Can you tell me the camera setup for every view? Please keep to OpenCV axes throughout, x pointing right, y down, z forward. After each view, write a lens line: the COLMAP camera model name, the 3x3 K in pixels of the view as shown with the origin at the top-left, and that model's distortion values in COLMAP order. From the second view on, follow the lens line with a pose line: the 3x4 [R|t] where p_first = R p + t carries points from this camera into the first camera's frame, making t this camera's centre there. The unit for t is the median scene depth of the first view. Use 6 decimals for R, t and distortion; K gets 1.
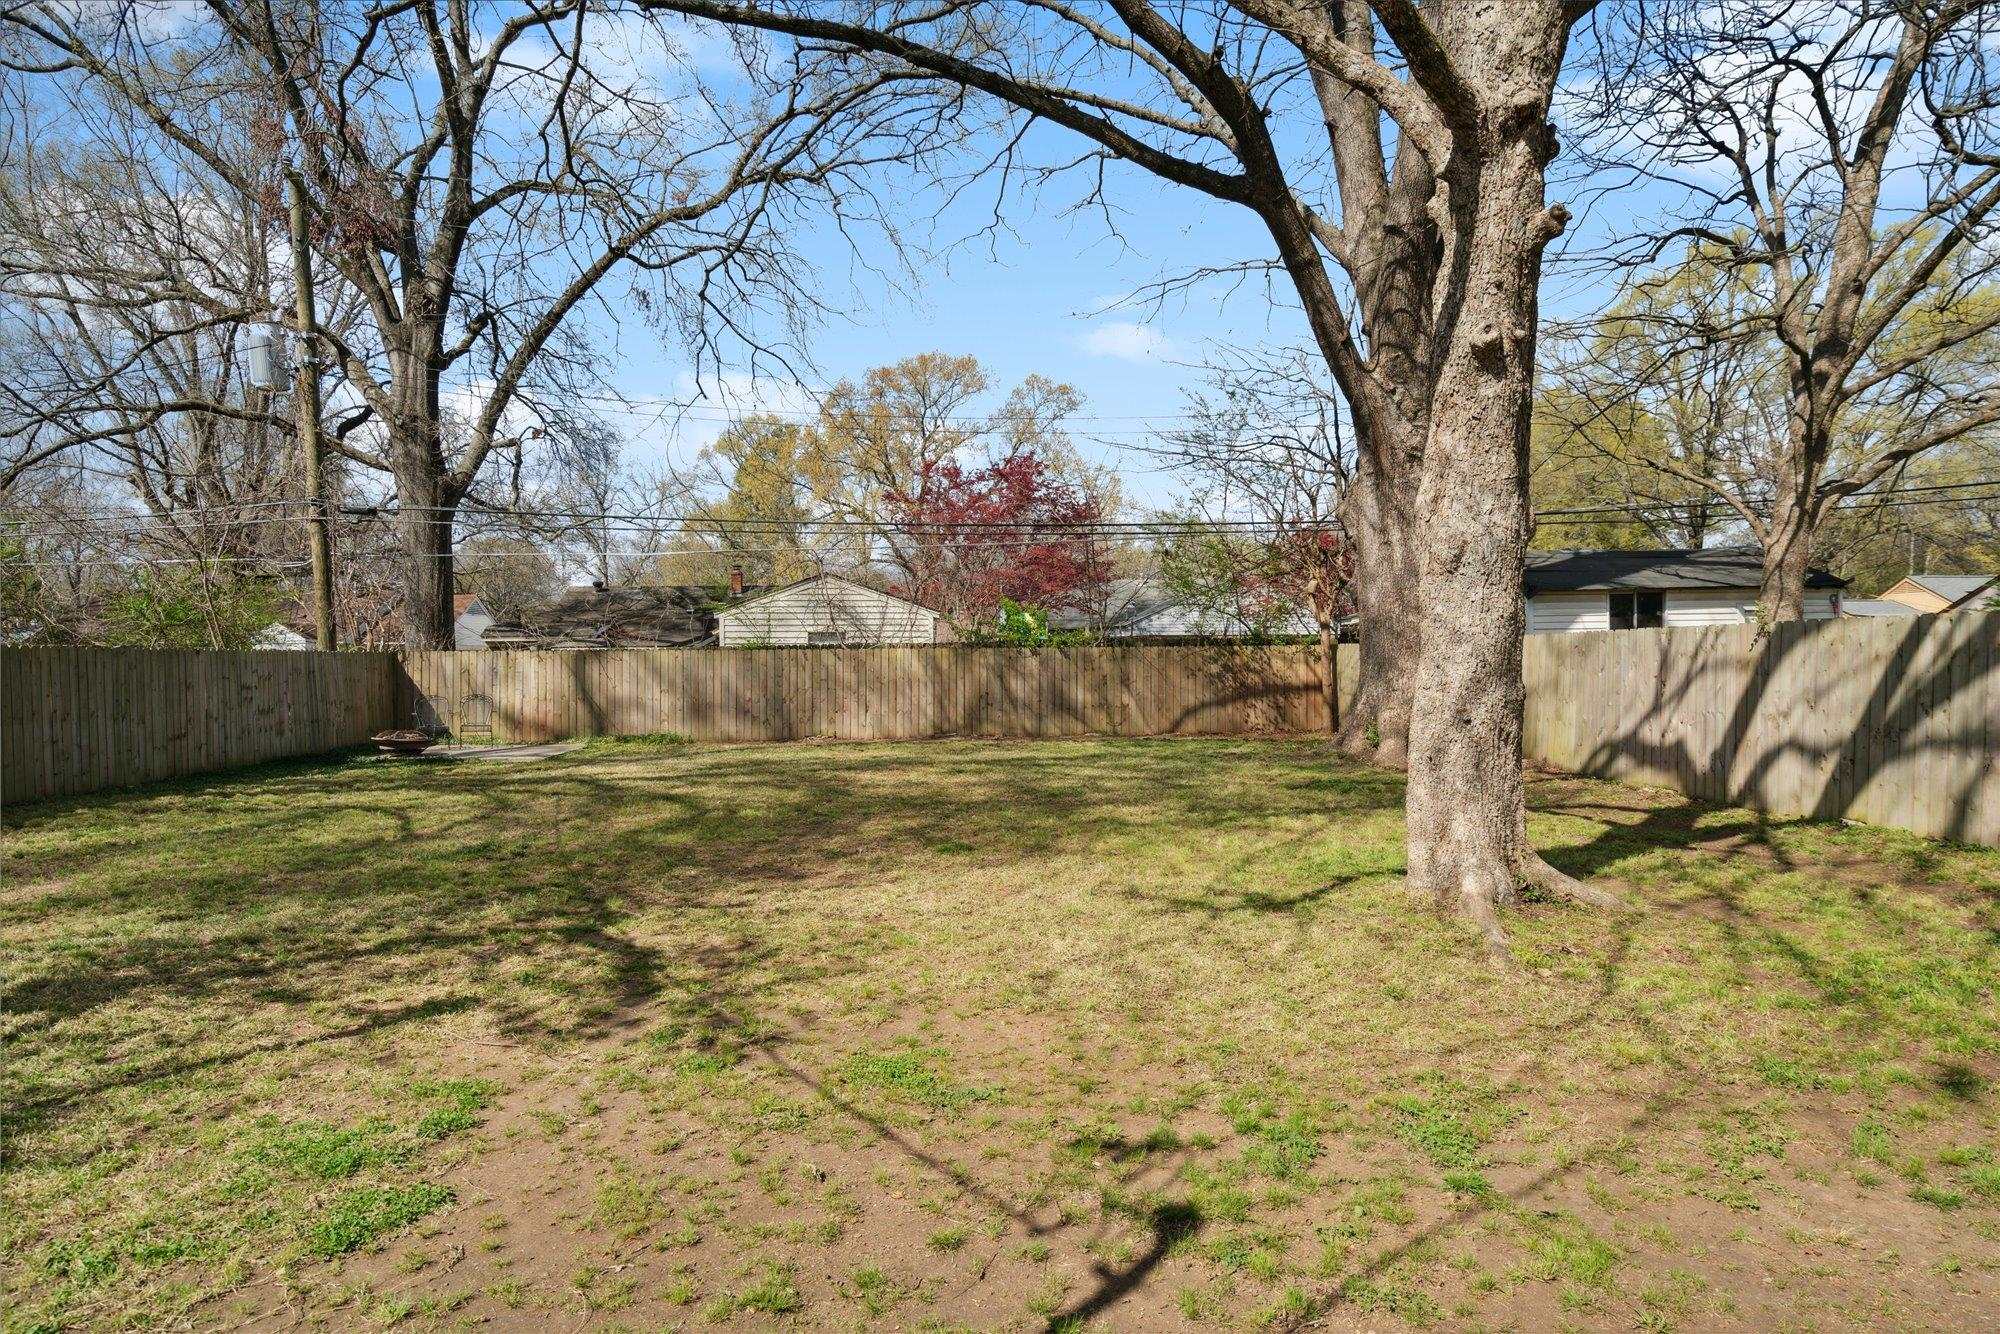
lens RADIAL K [[1204.1, 0, 1000.0], [0, 1204.1, 667.0], [0, 0, 1]] dist [0.017846, 0.000970]
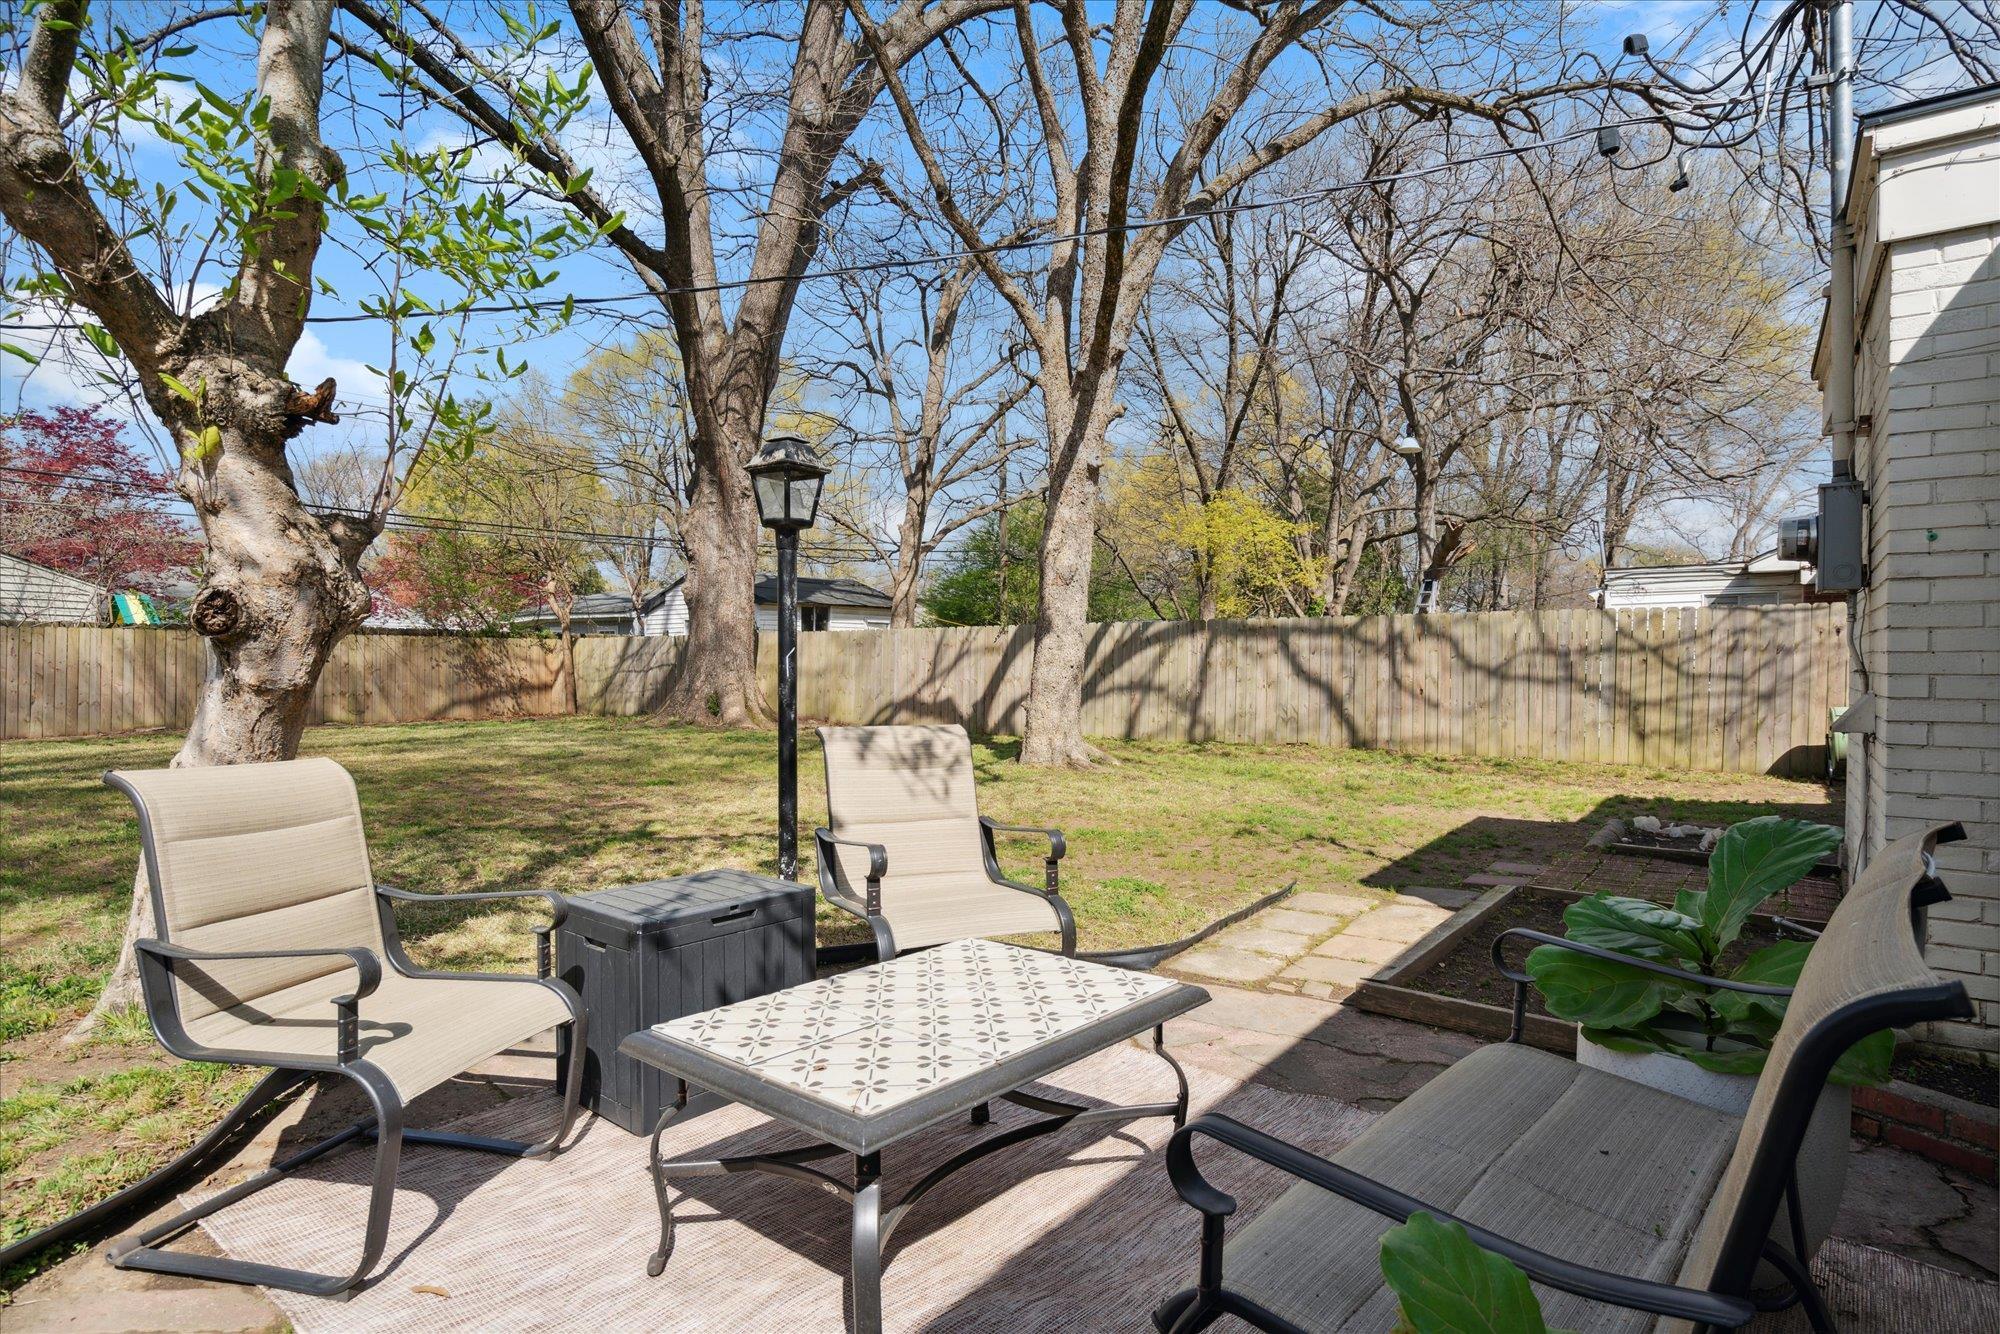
lens RADIAL K [[1141.3, 0, 1000.0], [0, 1141.3, 667.0], [0, 0, 1]] dist [0.001247, 0.000388]
pose [[0.602194, 0.010612, 0.798279, -0.573382], [-0.001670, 0.999926, -0.012033, 0.034691], [-0.798348, 0.005913, 0.602167, 0.027465]]
